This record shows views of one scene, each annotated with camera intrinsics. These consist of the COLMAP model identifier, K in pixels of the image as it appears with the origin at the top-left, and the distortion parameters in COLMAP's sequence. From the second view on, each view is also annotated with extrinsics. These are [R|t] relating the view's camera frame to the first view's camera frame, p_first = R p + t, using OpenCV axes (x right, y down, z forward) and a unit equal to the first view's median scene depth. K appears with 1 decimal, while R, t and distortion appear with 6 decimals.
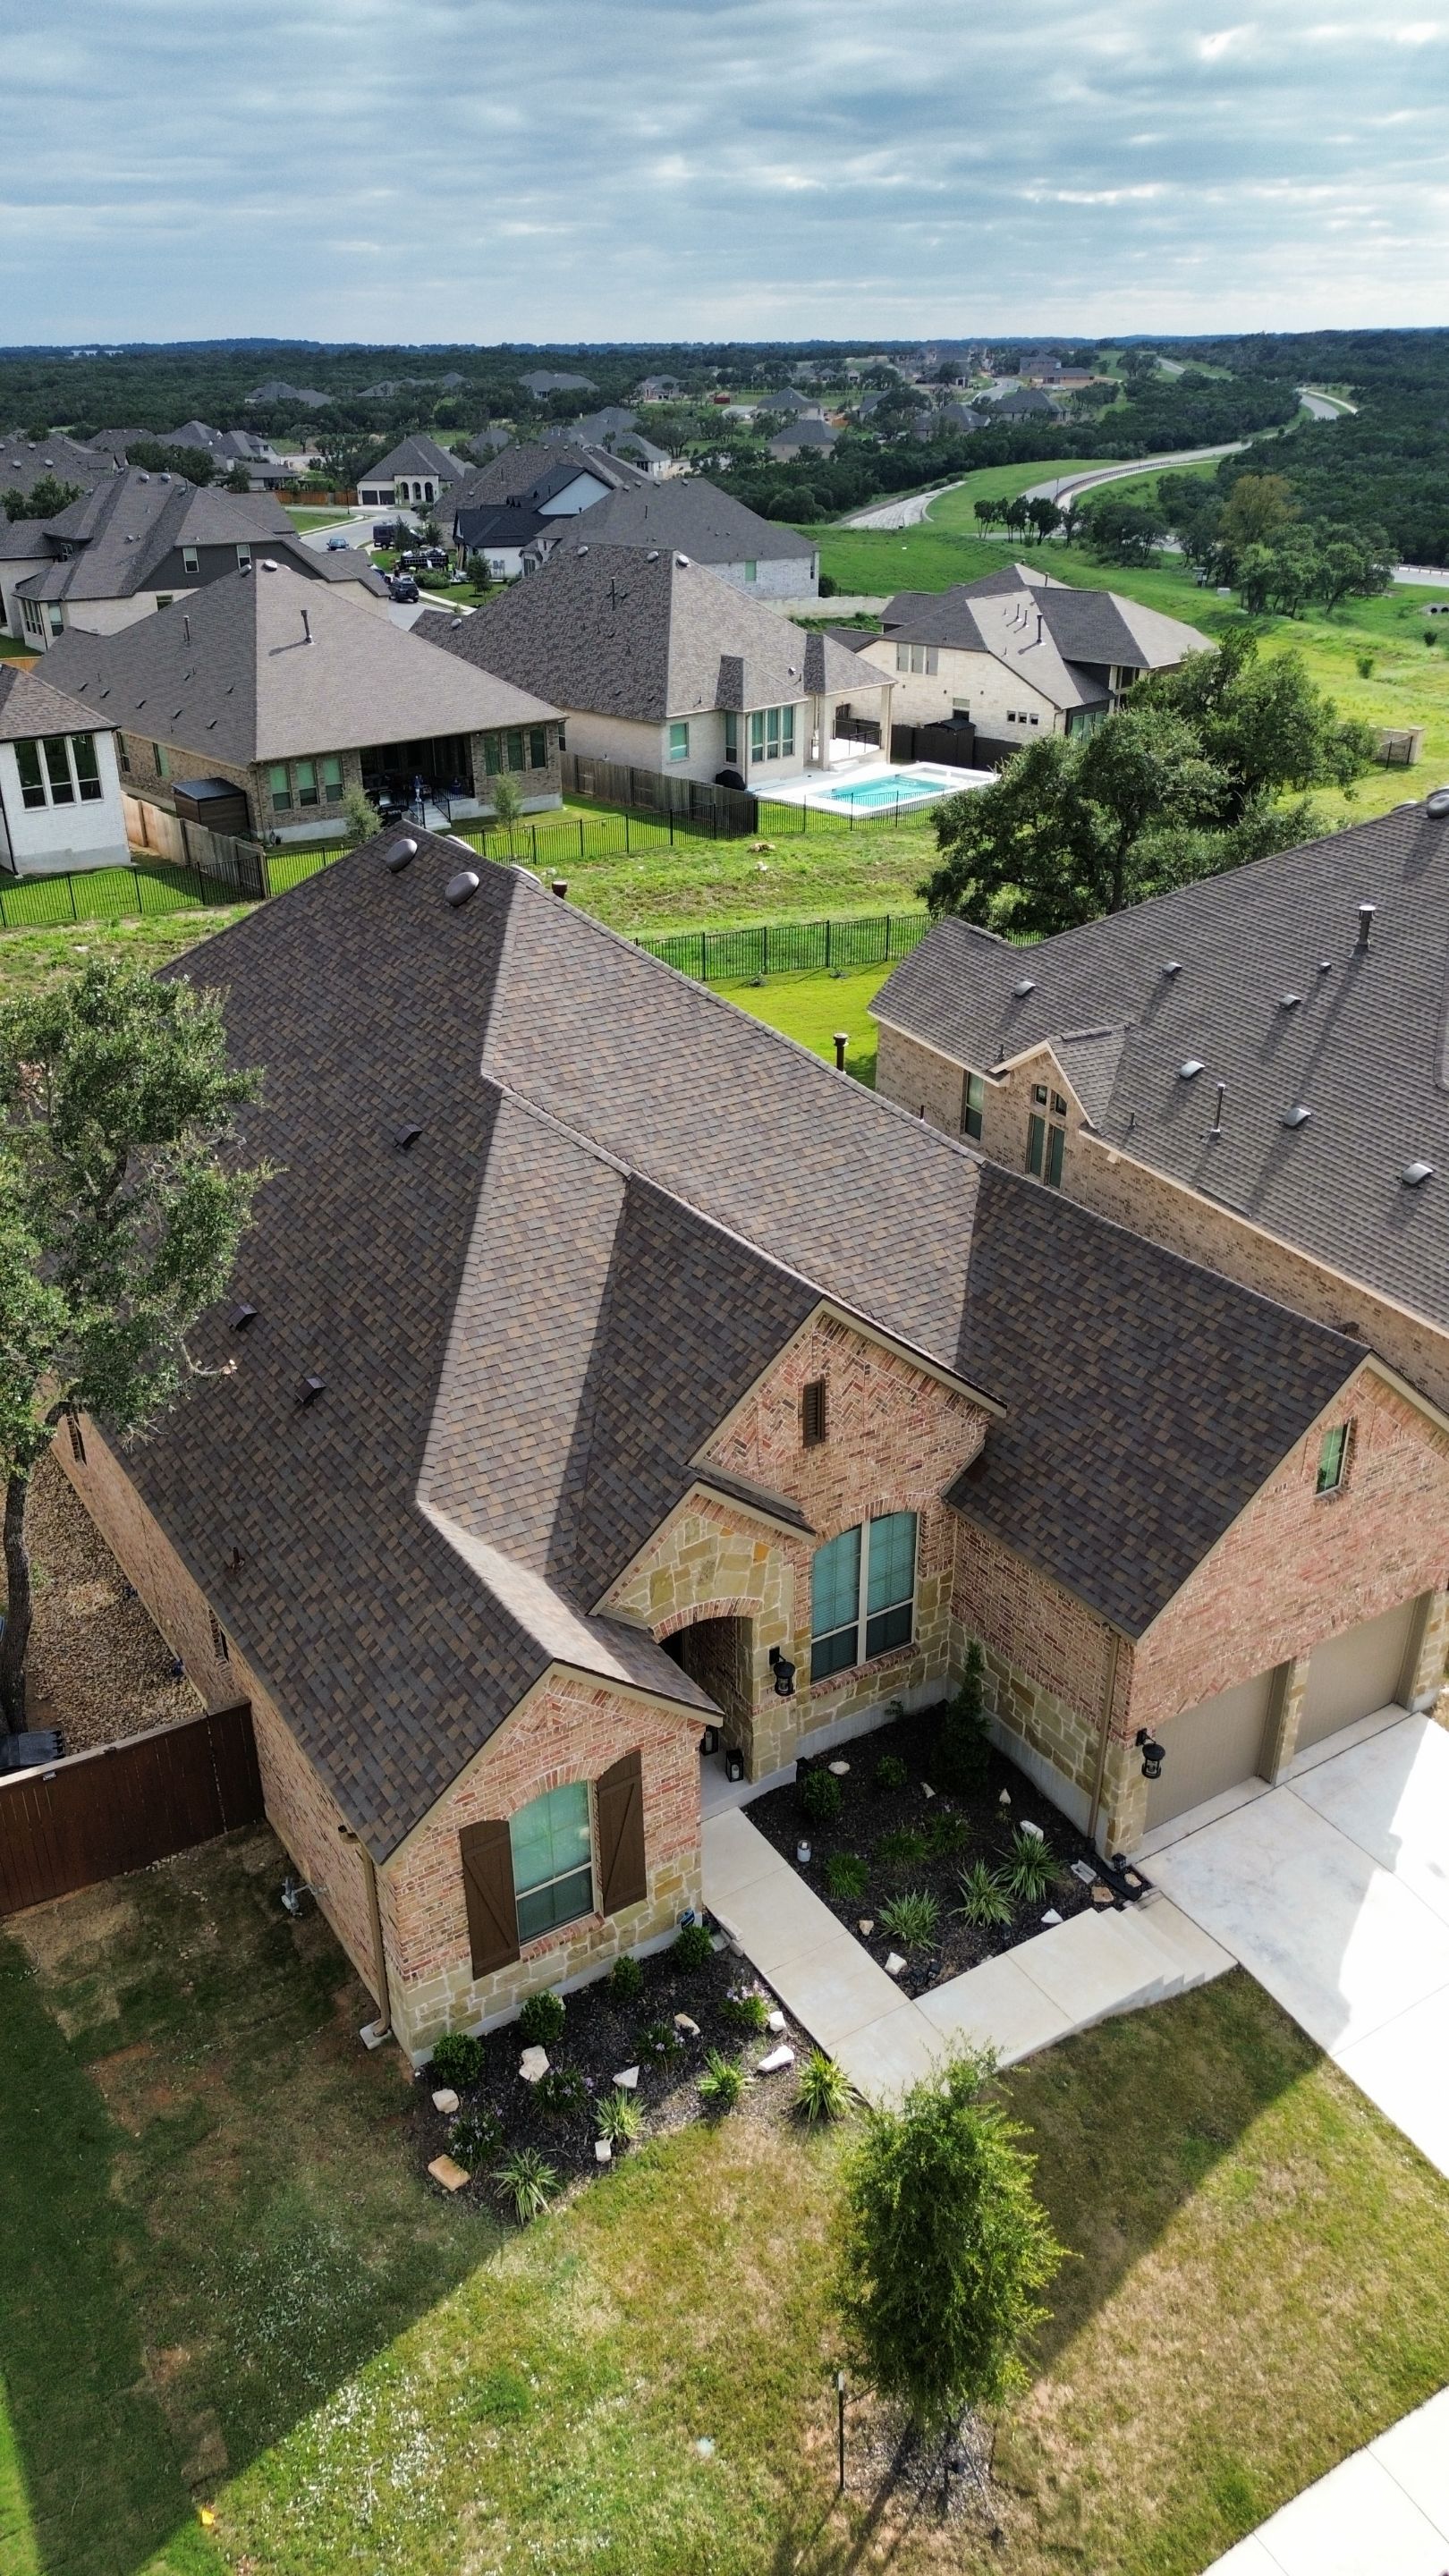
lens RADIAL K [[1825.4, 0, 716.8], [0, 1825.4, 1273.7], [0, 0, 1]] dist [0.062725, -0.053995]
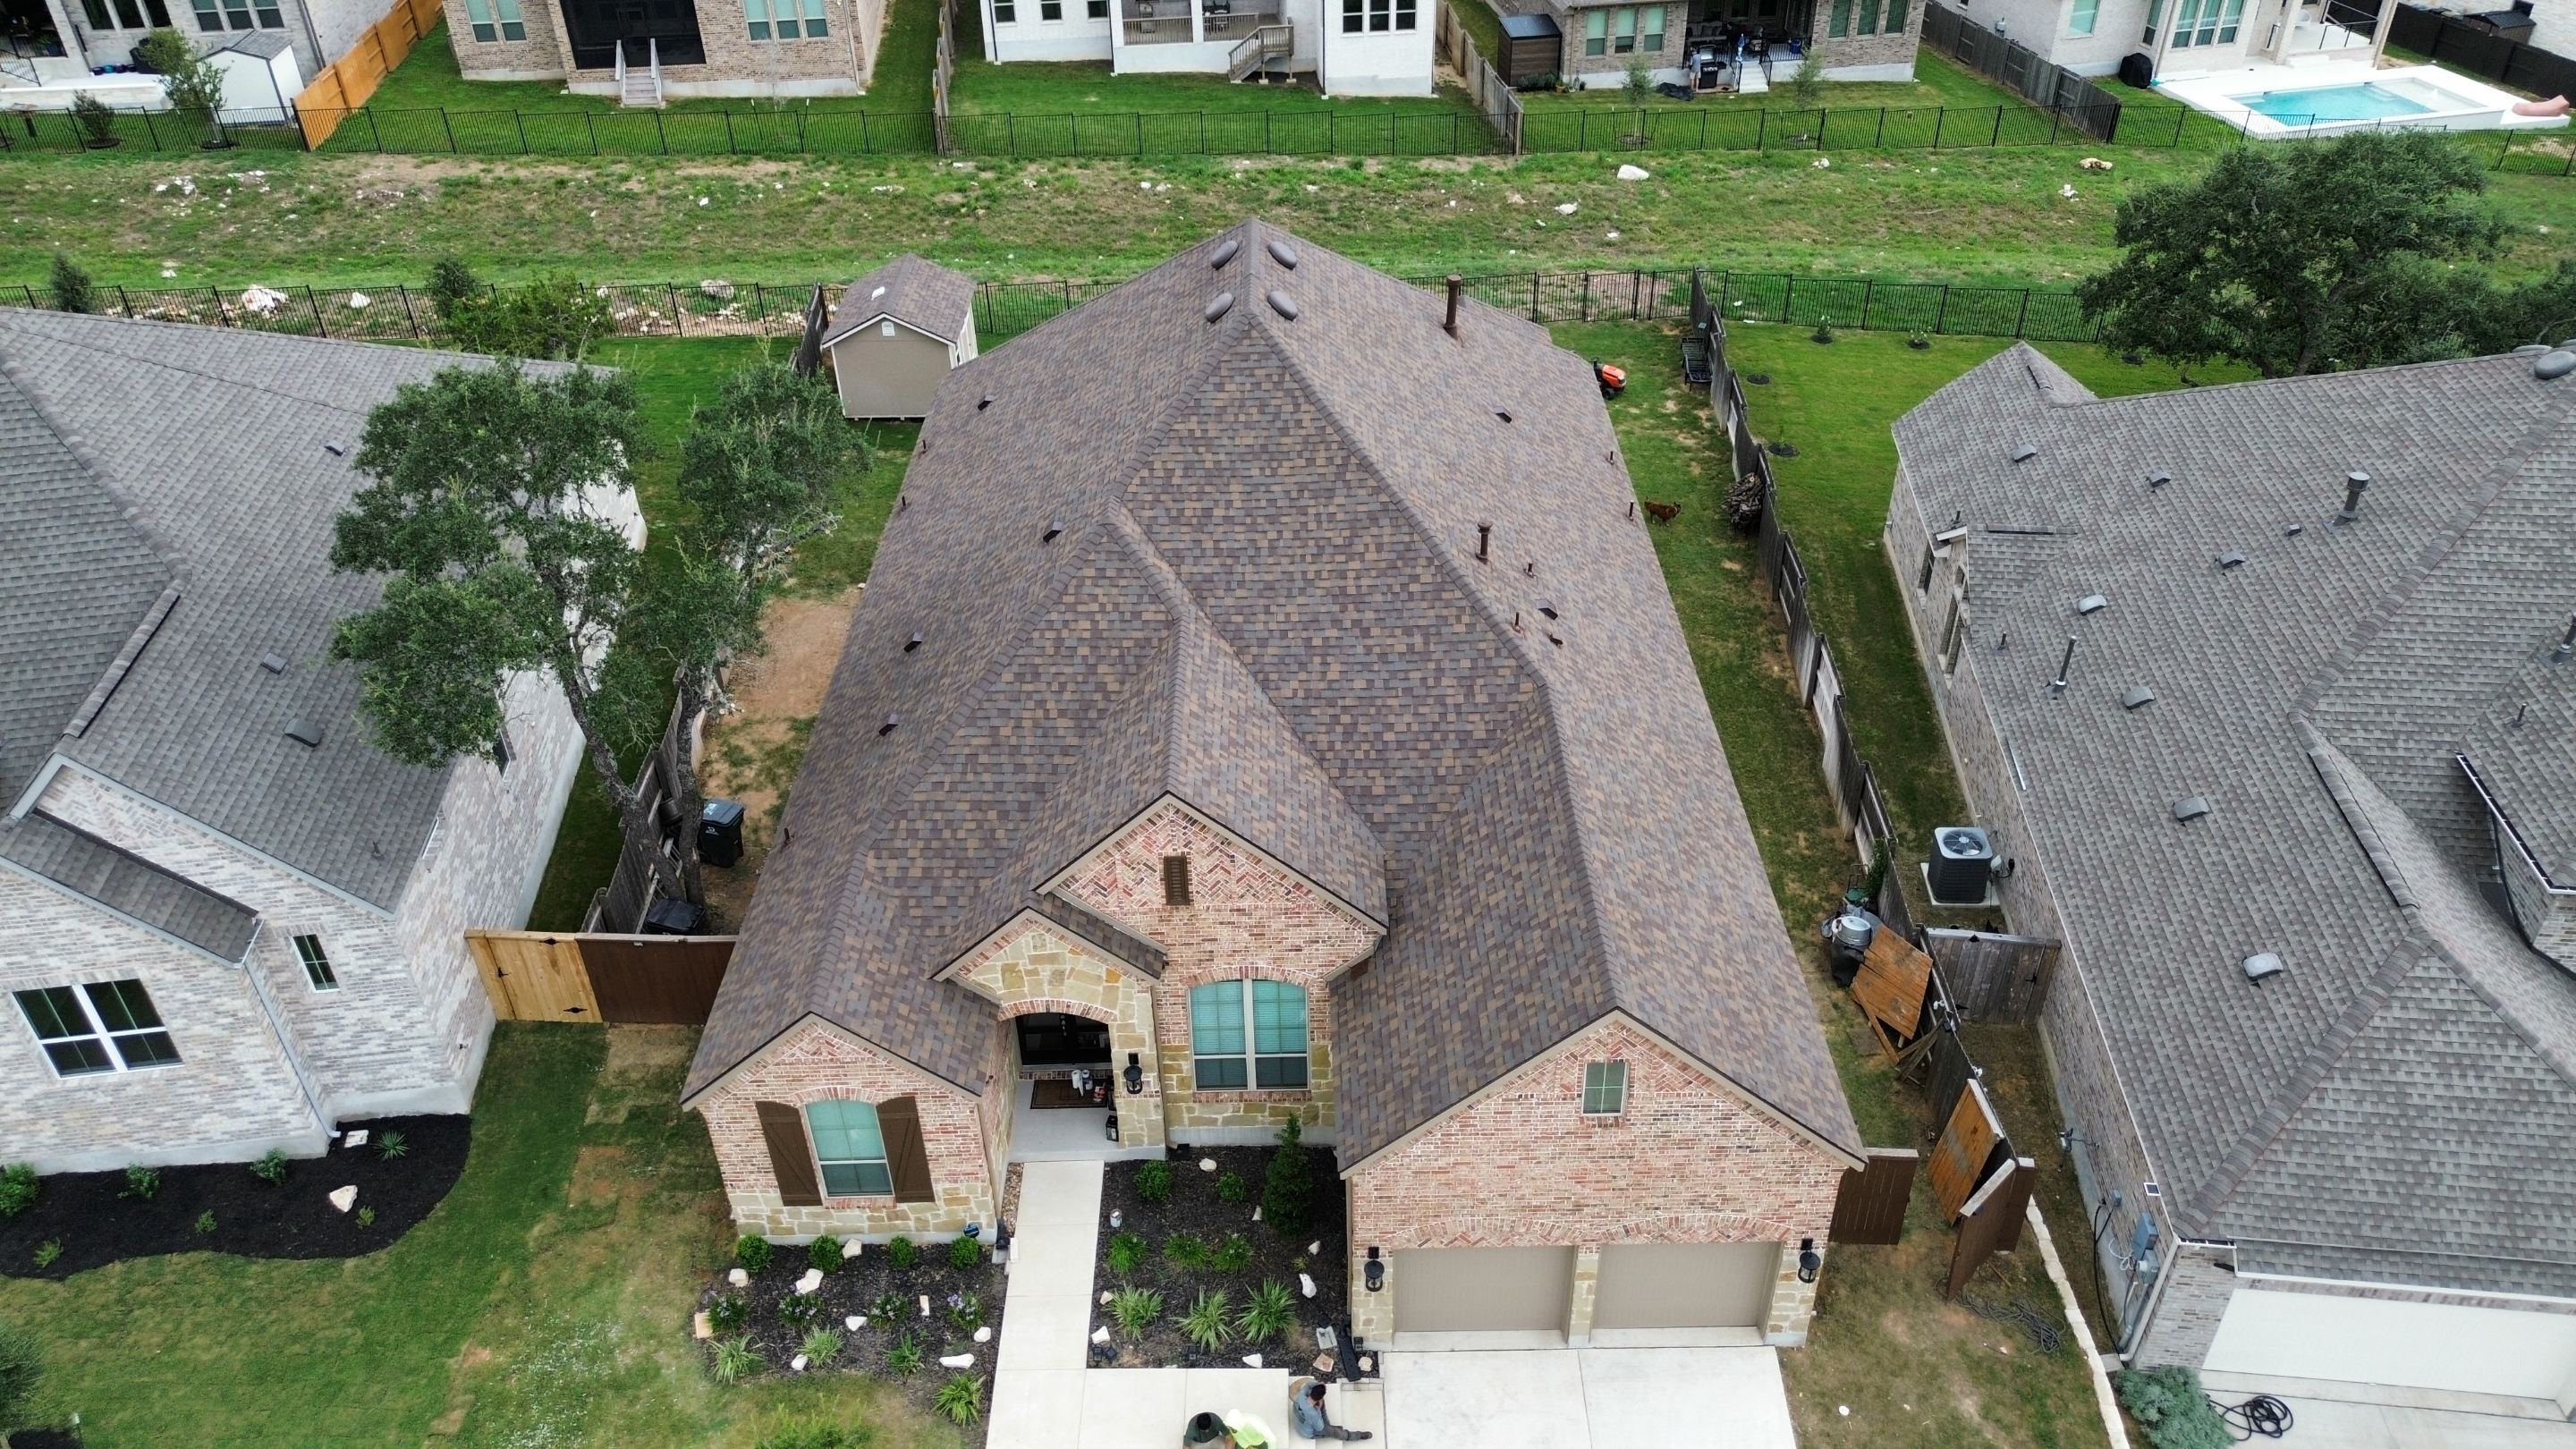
lens RADIAL K [[1825.4, 0, 1295.6], [0, 1825.4, 716.1], [0, 0, 1]] dist [0.062725, -0.053995]
pose [[0.848606, 0.295359, -0.438896, 0.559620], [-0.223340, 0.952094, 0.208892, -0.263806], [0.479569, -0.079243, 0.873919, 0.041900]]
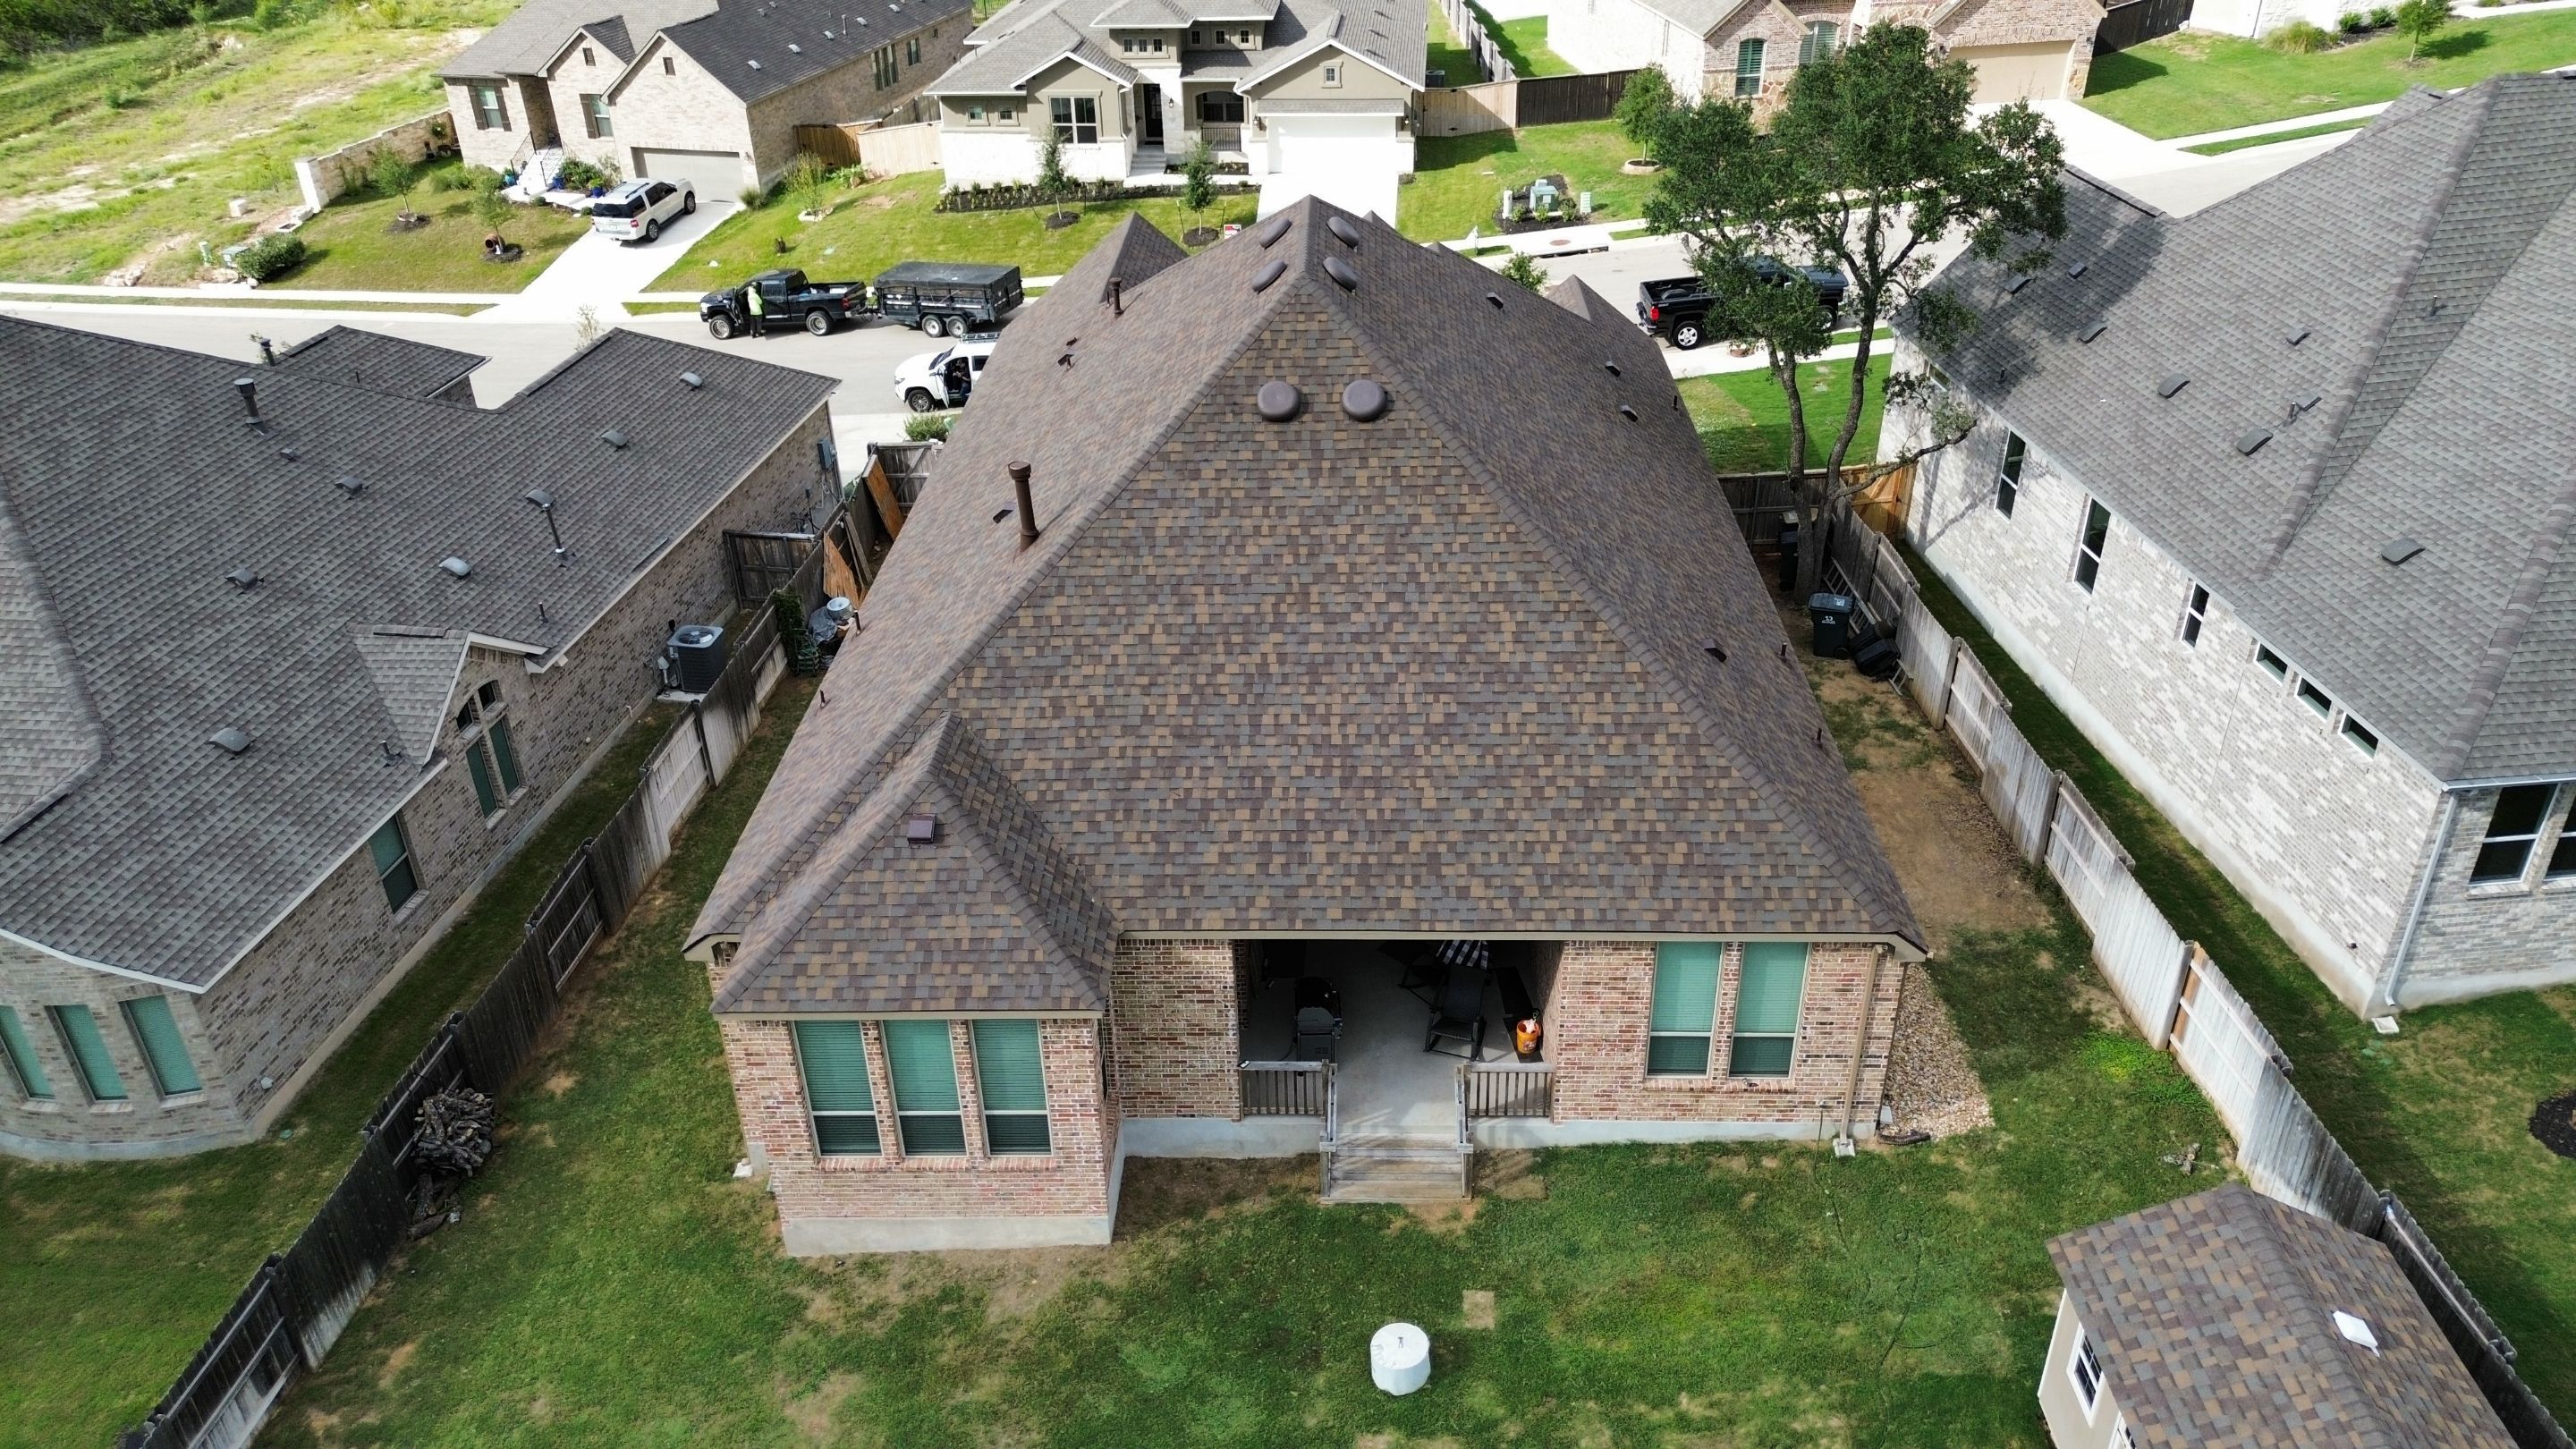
lens RADIAL K [[1825.4, 0, 1294.1], [0, 1825.4, 711.7], [0, 0, 1]] dist [0.062725, -0.053995]
pose [[-0.828385, -0.258446, 0.496975, -0.852319], [0.271797, 0.590317, 0.760034, -1.027810], [-0.489800, 0.764677, -0.418765, 2.014571]]
